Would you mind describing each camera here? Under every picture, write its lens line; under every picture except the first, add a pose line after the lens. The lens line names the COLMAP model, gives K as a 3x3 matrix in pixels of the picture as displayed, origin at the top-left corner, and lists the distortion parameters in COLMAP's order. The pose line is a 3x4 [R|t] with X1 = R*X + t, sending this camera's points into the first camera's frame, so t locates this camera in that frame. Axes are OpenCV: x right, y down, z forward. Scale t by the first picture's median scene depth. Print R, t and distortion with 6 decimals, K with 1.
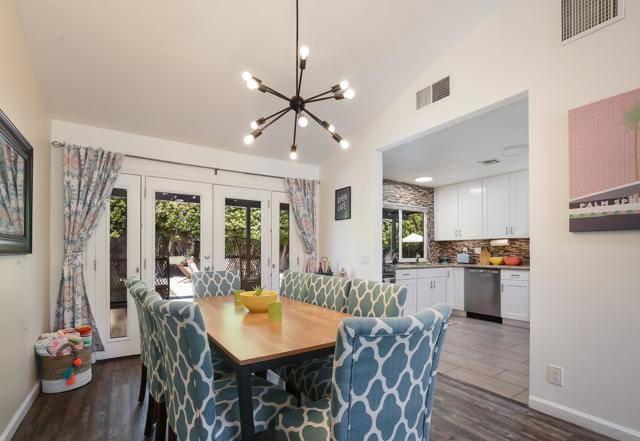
lens RADIAL K [[346.5, 0, 299.9], [0, 346.5, 254.0], [0, 0, 1]] dist [-0.016508, -0.000318]
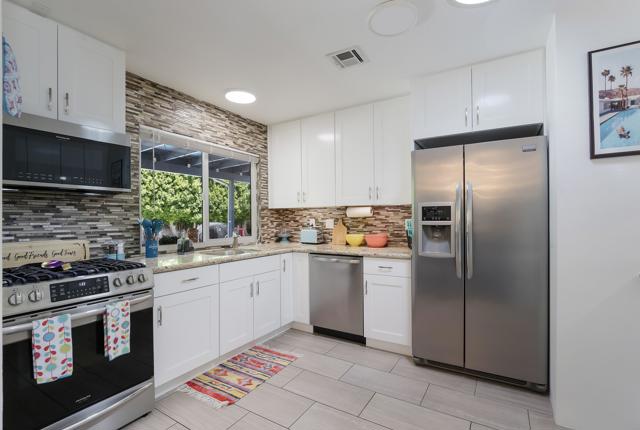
lens RADIAL K [[295.6, 0, 320.6], [0, 295.6, 218.0], [0, 0, 1]] dist [-0.023053, 0.002801]
pose [[0.907689, -0.003363, 0.419630, 0.265526], [0.006767, 0.999955, -0.006623, -0.017526], [-0.419589, 0.008851, 0.907671, 0.497745]]
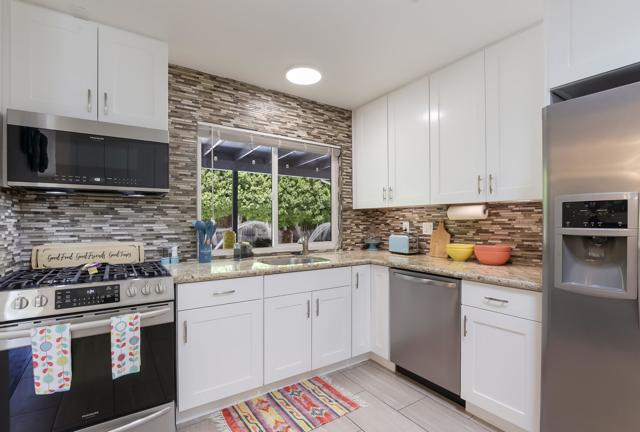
lens RADIAL K [[295.6, 0, 332.6], [0, 295.6, 221.7], [0, 0, 1]] dist [-0.023053, 0.002801]
pose [[0.999968, 0.000435, 0.008021, 0.378872], [-0.000427, 0.999999, -0.001016, -0.019502], [-0.008021, 0.001012, 0.999967, 0.580047]]
